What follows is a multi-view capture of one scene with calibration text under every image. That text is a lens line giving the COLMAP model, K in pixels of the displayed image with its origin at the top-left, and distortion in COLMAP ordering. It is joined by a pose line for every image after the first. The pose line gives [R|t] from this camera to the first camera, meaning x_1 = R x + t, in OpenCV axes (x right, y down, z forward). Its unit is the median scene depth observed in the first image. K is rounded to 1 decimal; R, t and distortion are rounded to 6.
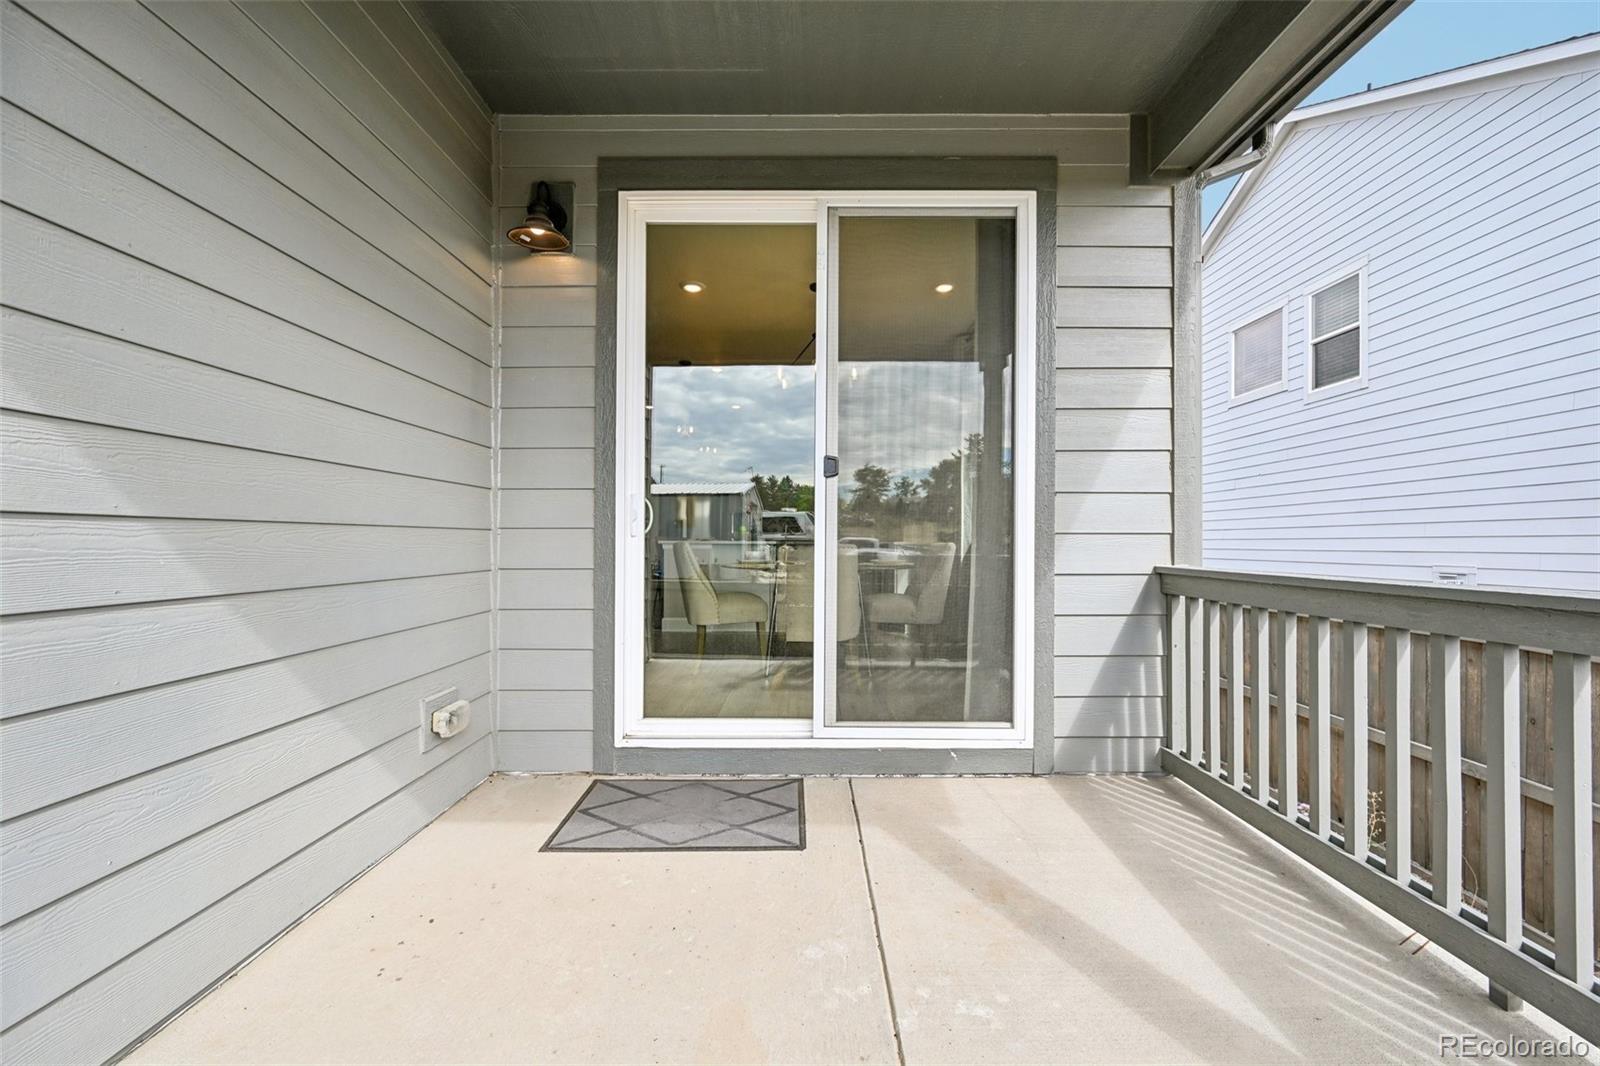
lens RADIAL K [[623.3, 0, 800.0], [0, 623.3, 533.0], [0, 0, 1]] dist [0.000455, 0.000048]
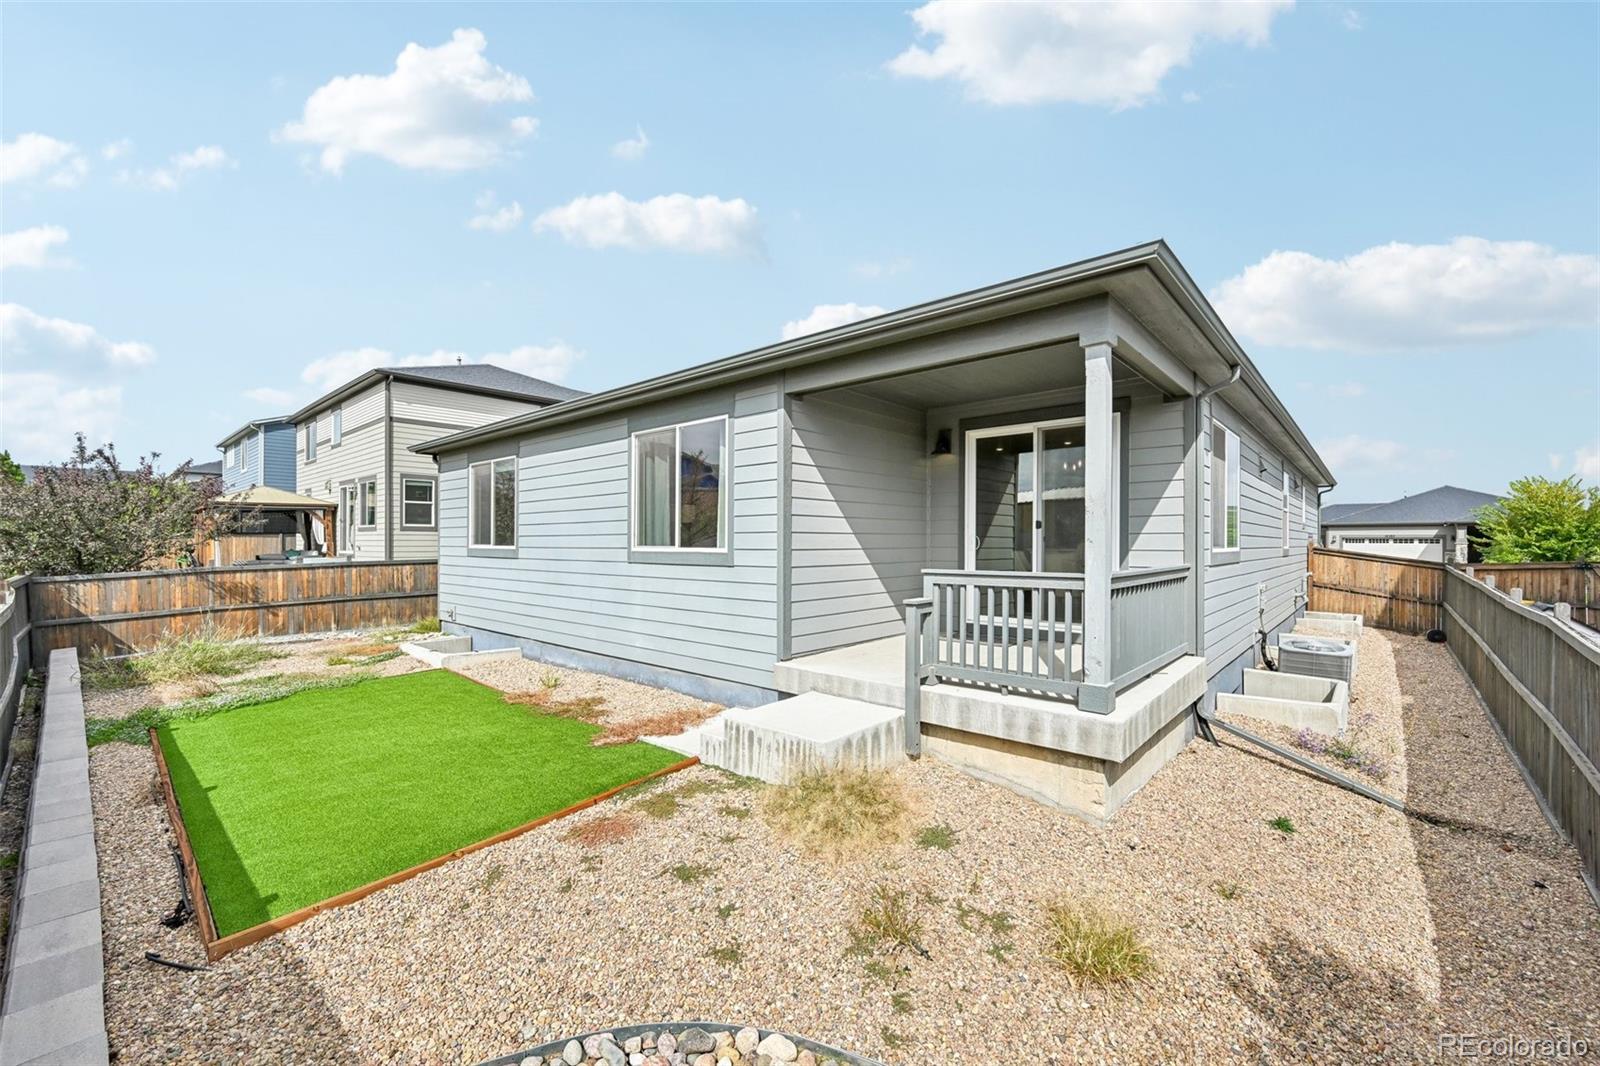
lens RADIAL K [[651.0, 0, 800.0], [0, 651.0, 533.0], [0, 0, 1]] dist [-0.000108, -0.000004]
pose [[0.750173, -0.009161, -0.661178, 1.132043], [0.010164, 0.999946, -0.002323, -0.074586], [0.661163, -0.004978, 0.750226, -1.783245]]
